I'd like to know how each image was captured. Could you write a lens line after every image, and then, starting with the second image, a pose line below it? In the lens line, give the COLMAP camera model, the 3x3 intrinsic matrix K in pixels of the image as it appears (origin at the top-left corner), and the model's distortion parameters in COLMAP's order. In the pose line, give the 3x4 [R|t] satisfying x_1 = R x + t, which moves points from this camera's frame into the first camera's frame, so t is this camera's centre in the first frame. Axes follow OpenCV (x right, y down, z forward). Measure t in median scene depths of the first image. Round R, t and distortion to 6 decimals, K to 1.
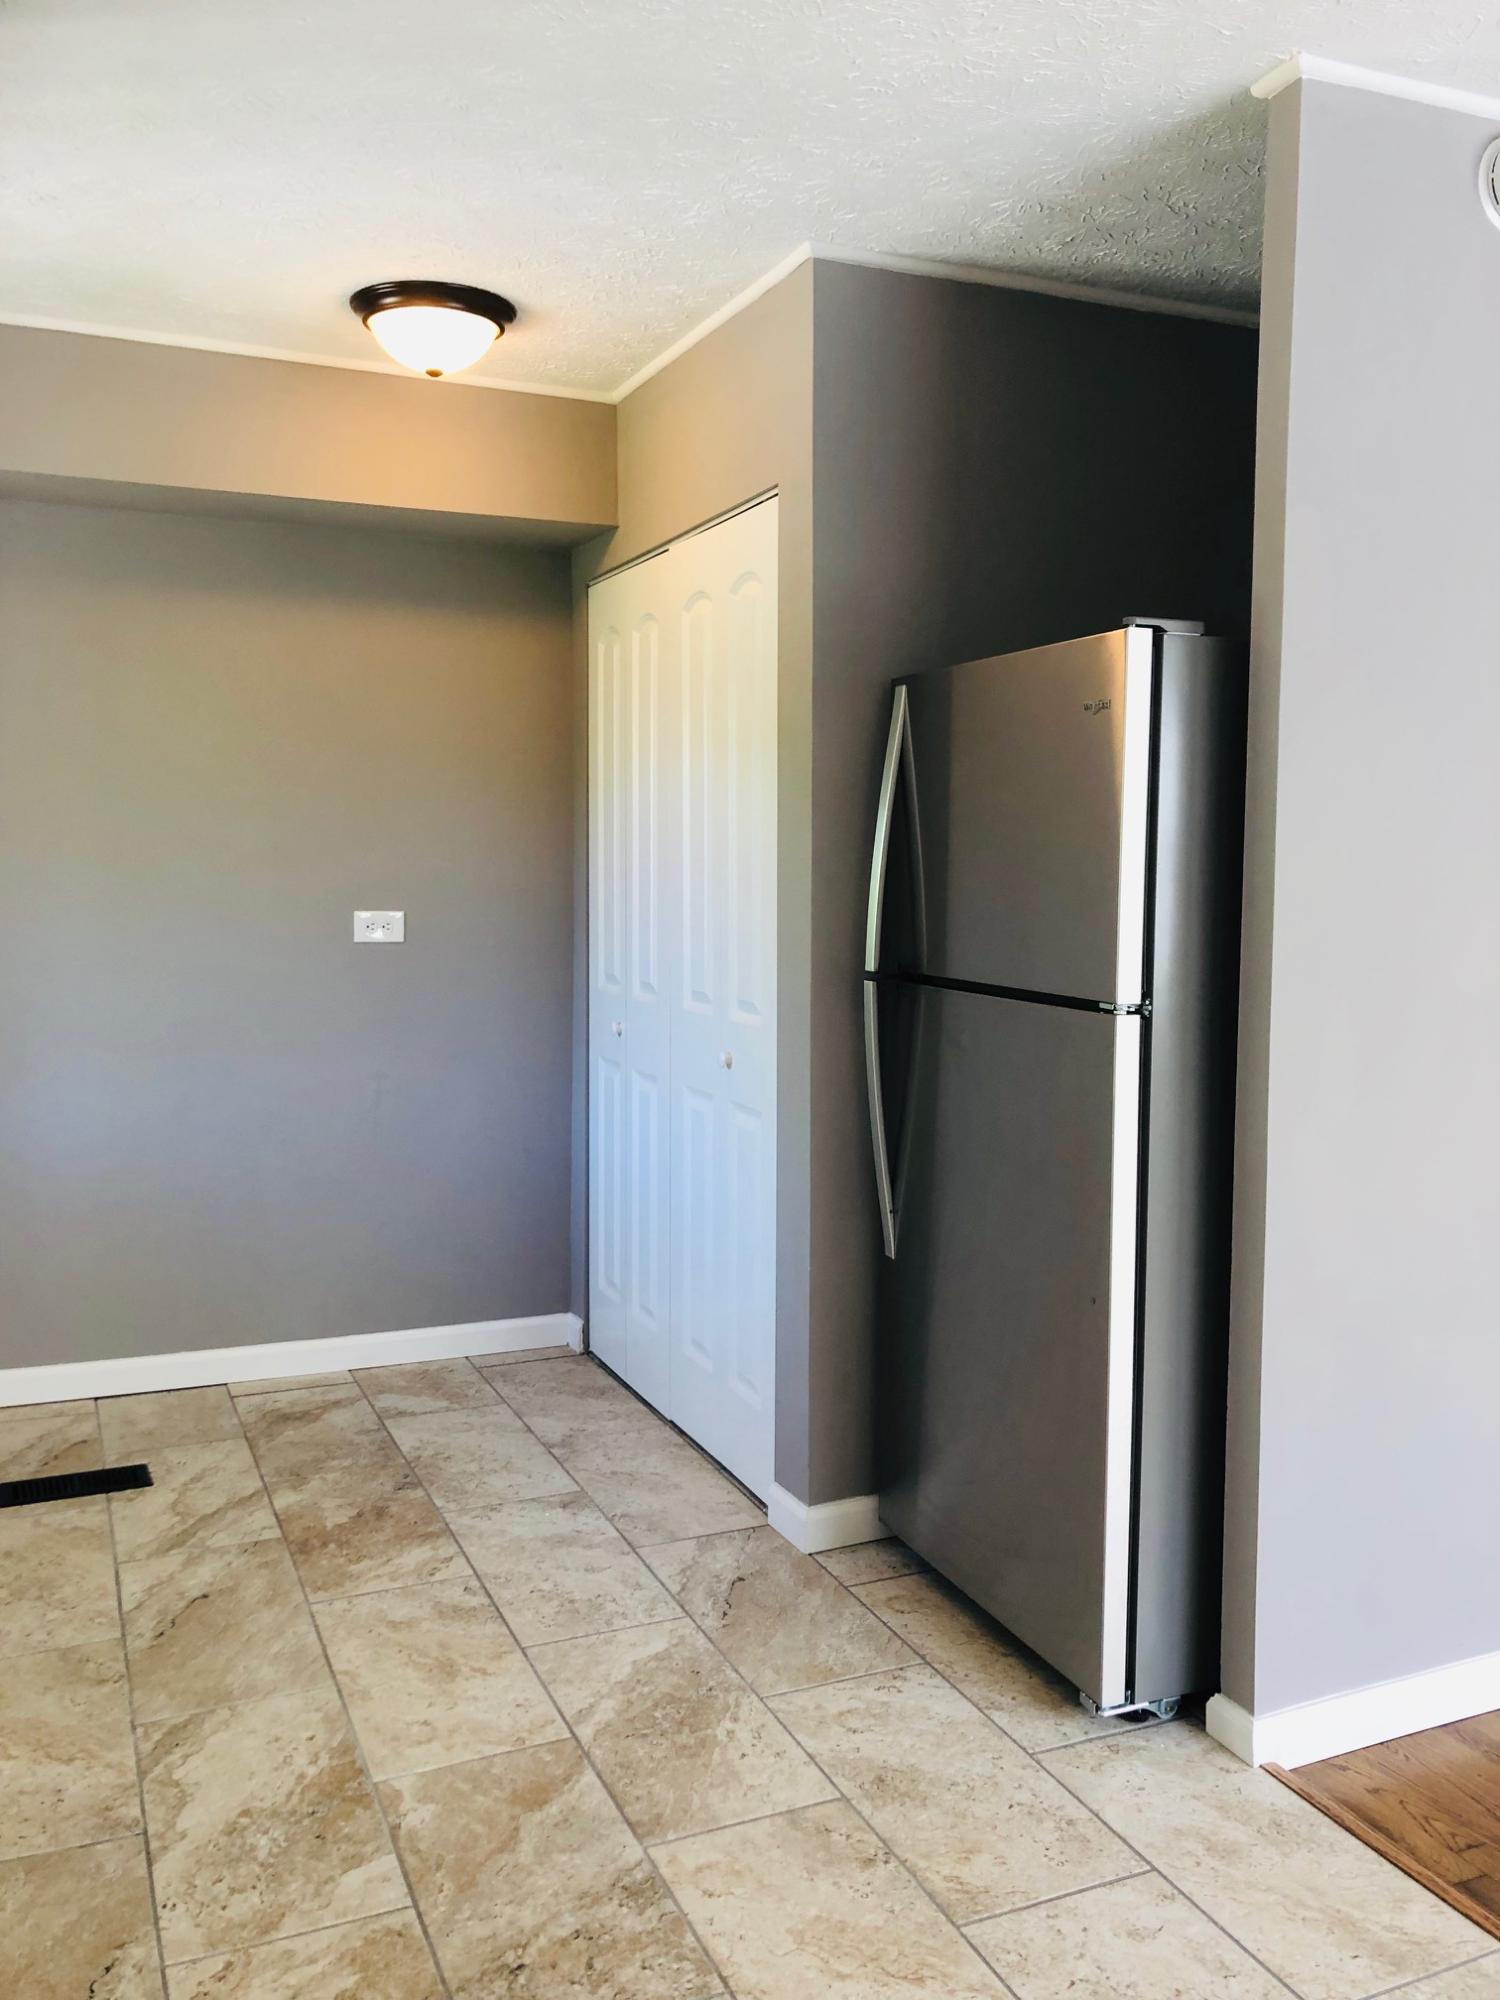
lens RADIAL K [[1621.2, 0, 750.0], [0, 1621.2, 1000.0], [0, 0, 1]] dist [0.006476, 0.017844]
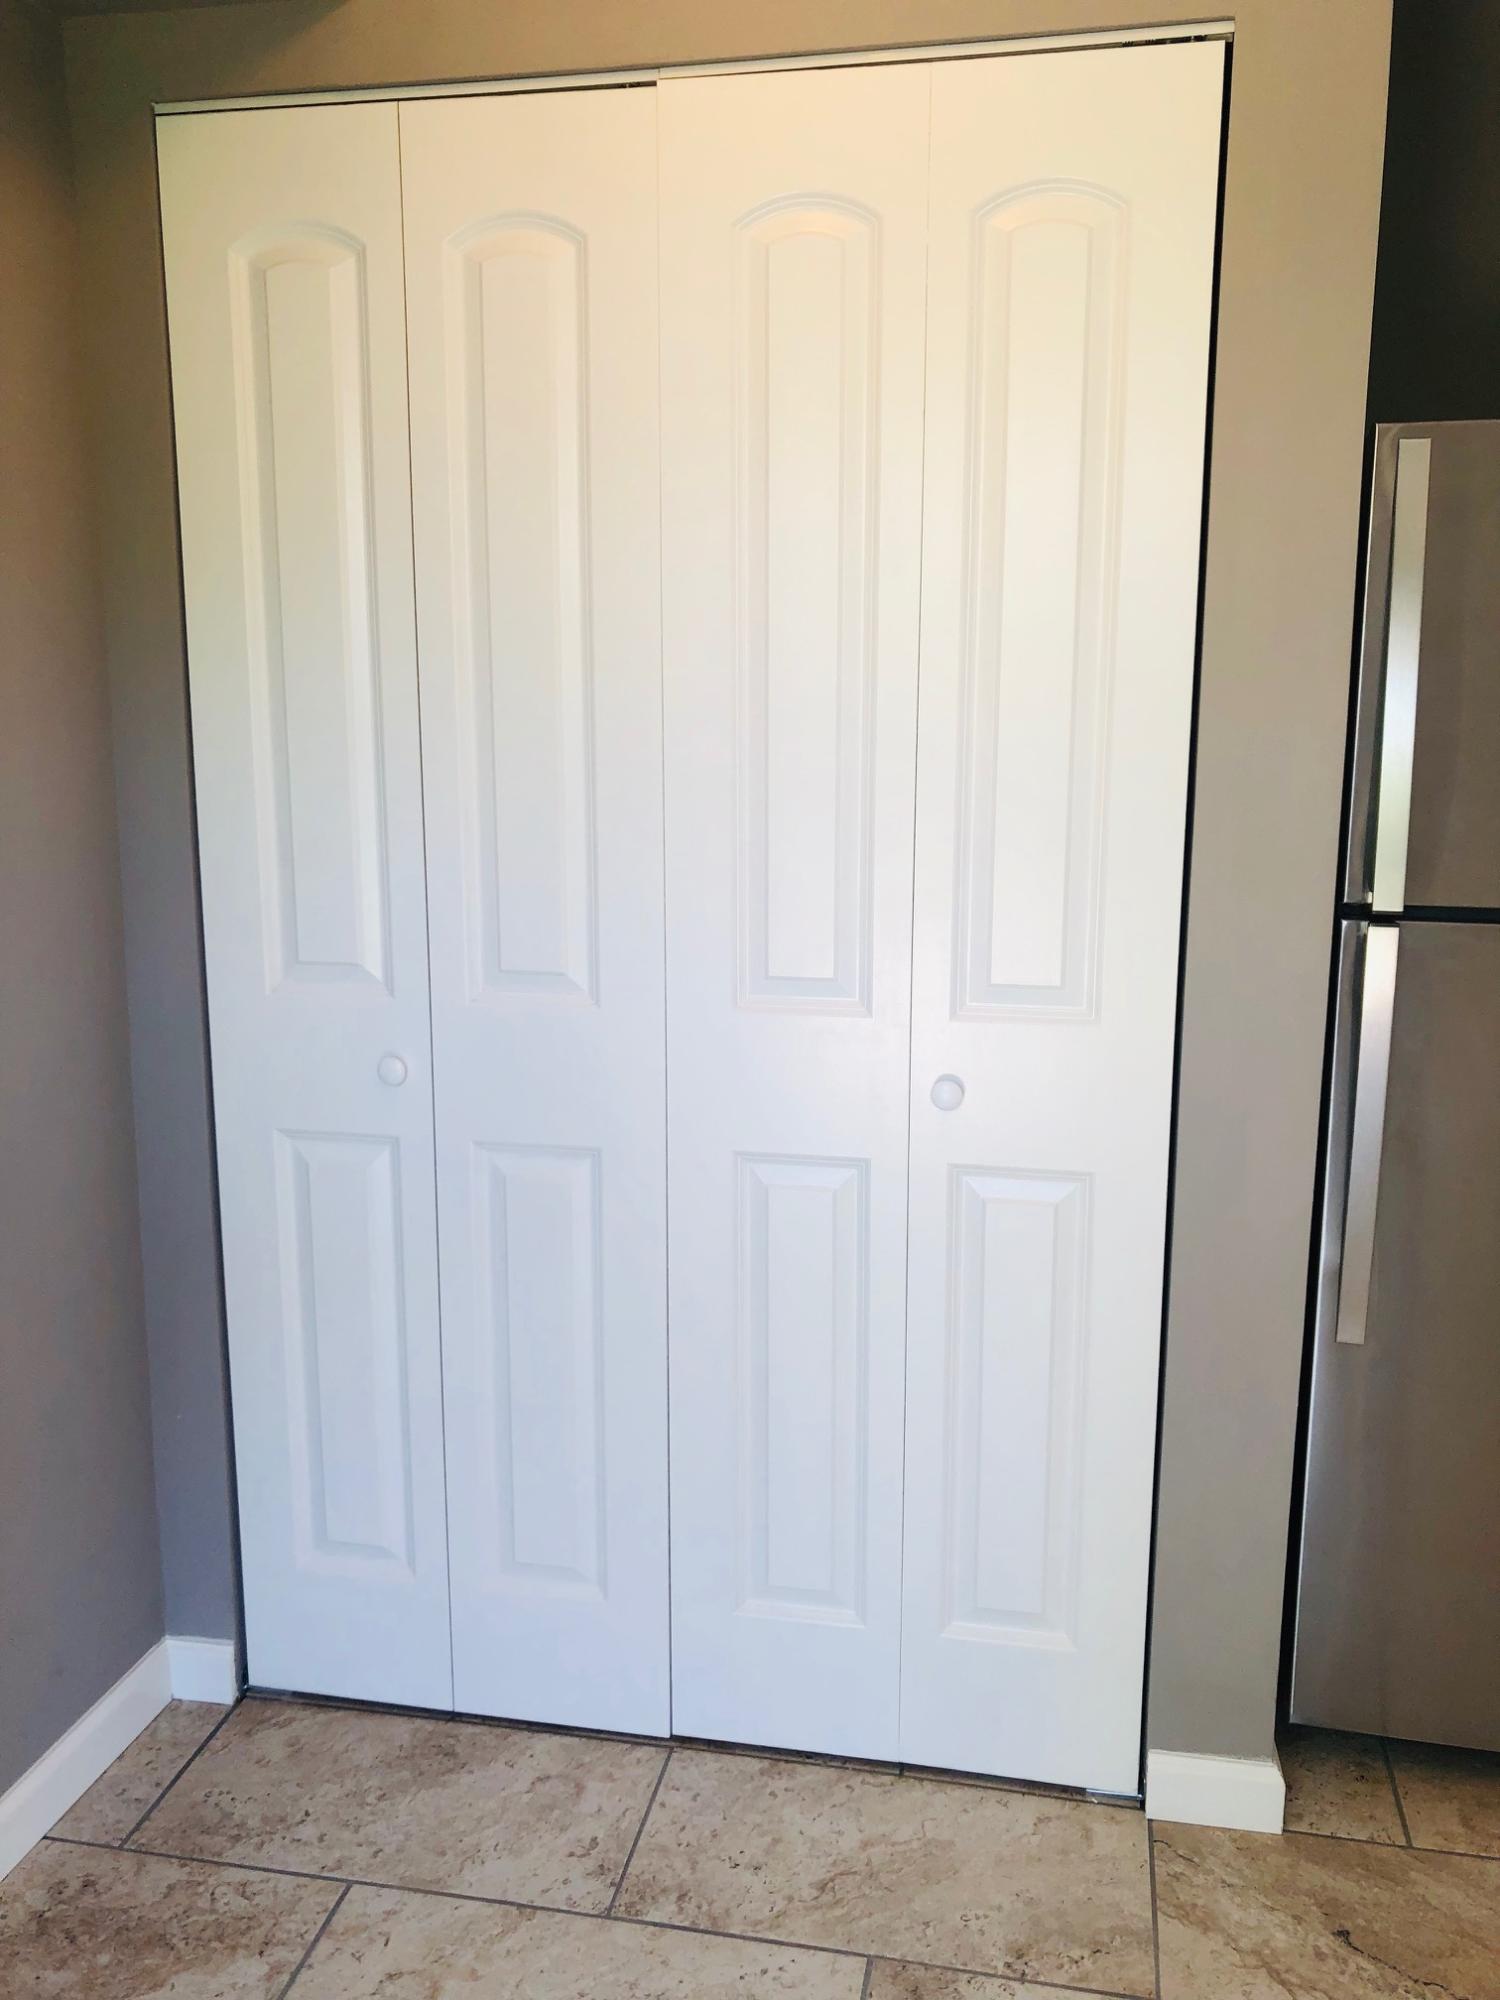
lens RADIAL K [[1621.2, 0, 750.0], [0, 1621.2, 1000.0], [0, 0, 1]] dist [0.006476, 0.017844]
pose [[0.575694, -0.150884, 0.803623, -0.448400], [0.075054, 0.988429, 0.131816, -0.066034], [-0.814213, -0.015571, 0.580357, 0.656286]]
